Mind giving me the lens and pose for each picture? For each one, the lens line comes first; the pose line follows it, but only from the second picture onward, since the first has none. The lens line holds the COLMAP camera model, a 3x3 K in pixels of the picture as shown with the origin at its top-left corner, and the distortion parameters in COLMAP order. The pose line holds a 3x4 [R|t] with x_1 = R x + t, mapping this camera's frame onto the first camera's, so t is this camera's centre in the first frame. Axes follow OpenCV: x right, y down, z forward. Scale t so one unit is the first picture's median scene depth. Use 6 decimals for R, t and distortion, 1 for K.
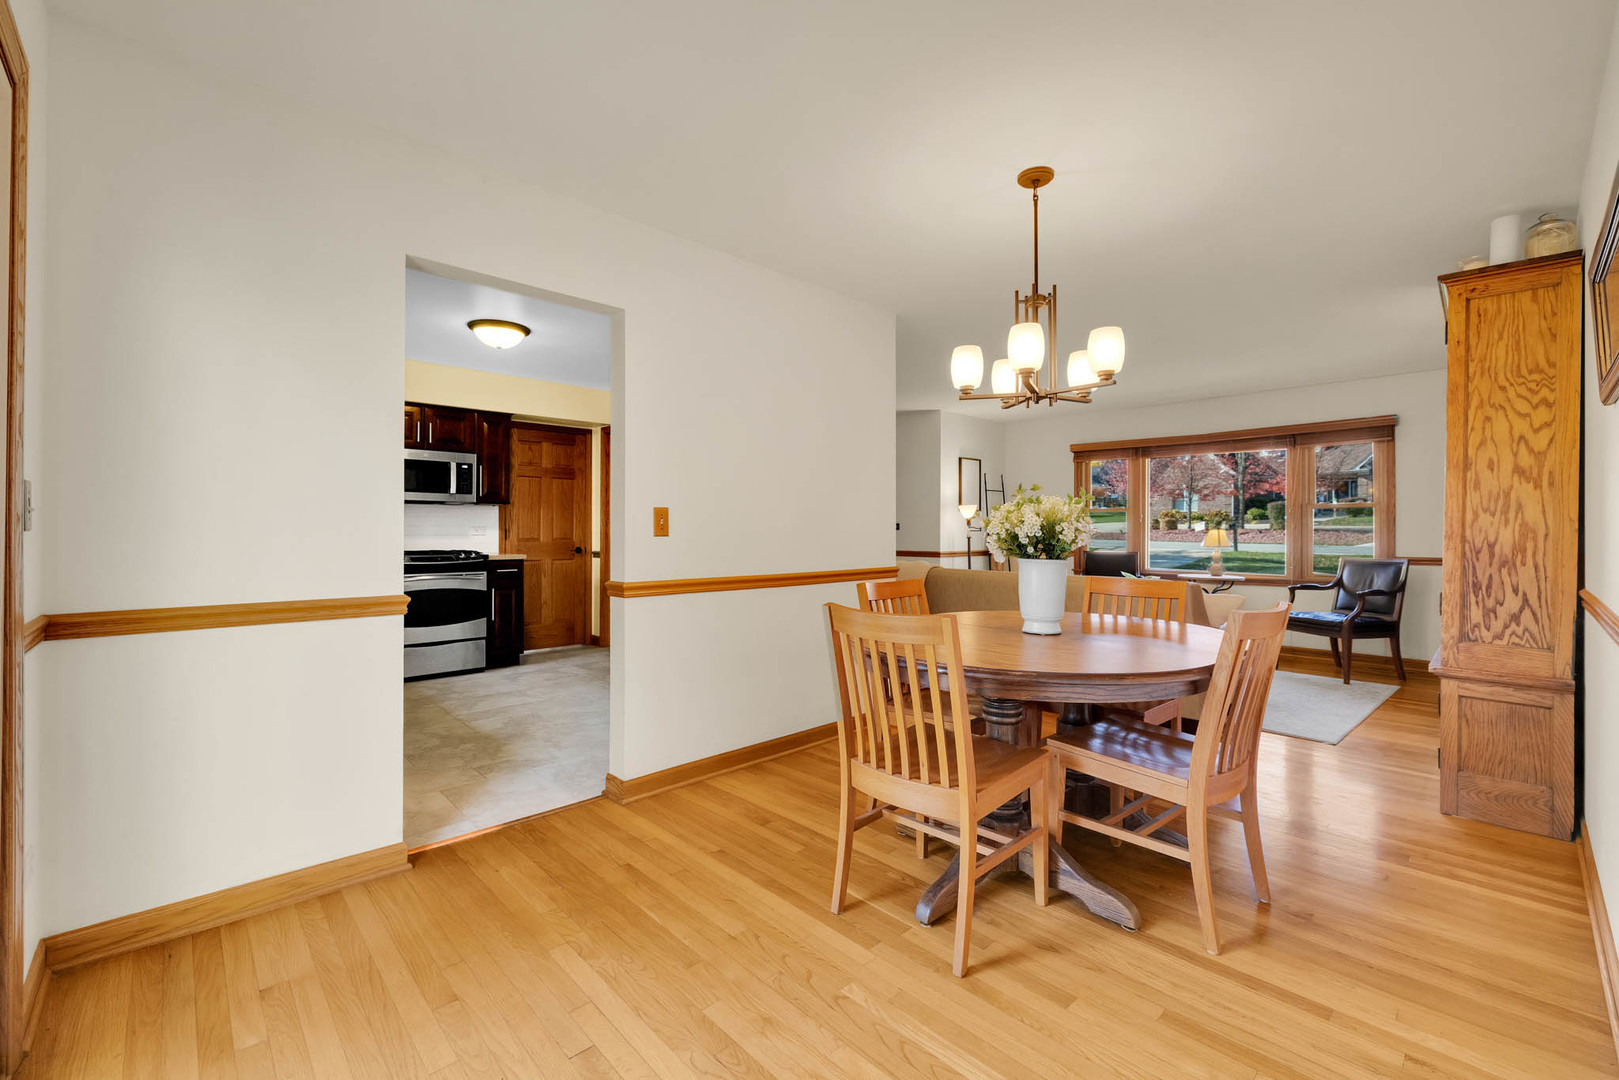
lens RADIAL K [[670.7, 0, 813.2], [0, 670.7, 543.1], [0, 0, 1]] dist [-0.007707, 0.000327]
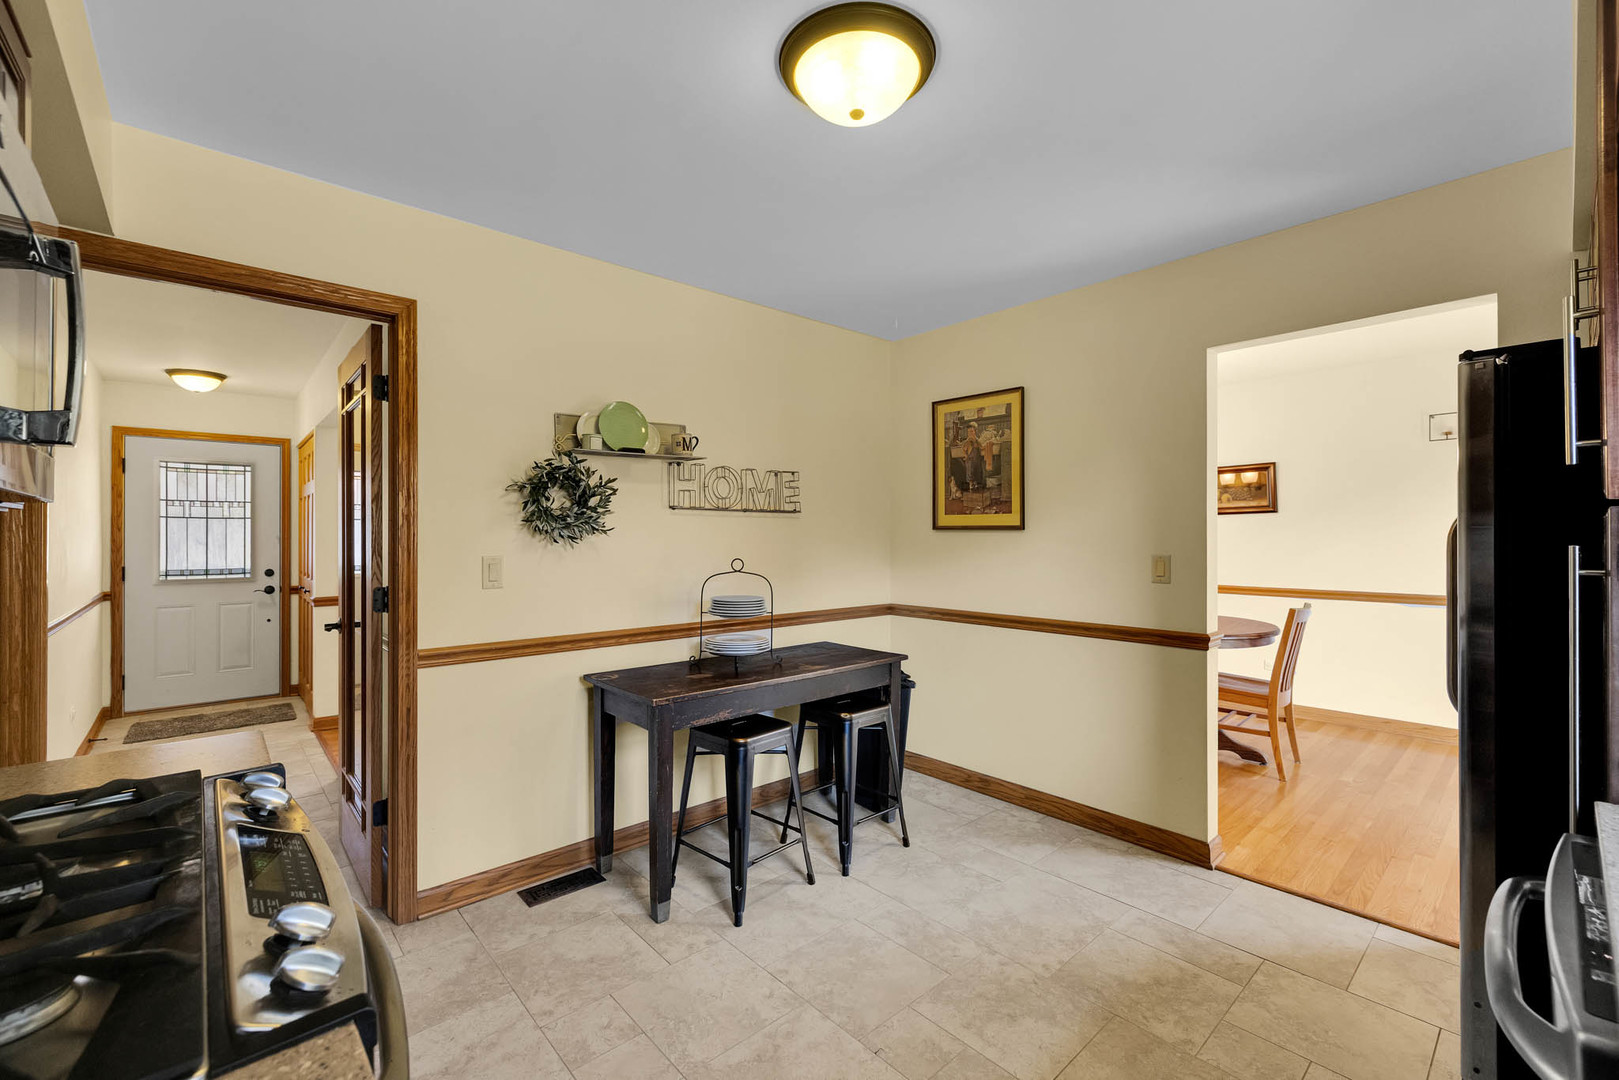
lens RADIAL K [[670.7, 0, 805.8], [0, 670.7, 537.1], [0, 0, 1]] dist [-0.007707, 0.000327]
pose [[0.032778, 0.004045, 0.999454, -0.544307], [-0.002210, 0.999990, -0.003974, -0.036949], [-0.999460, -0.002078, 0.032787, 0.661098]]
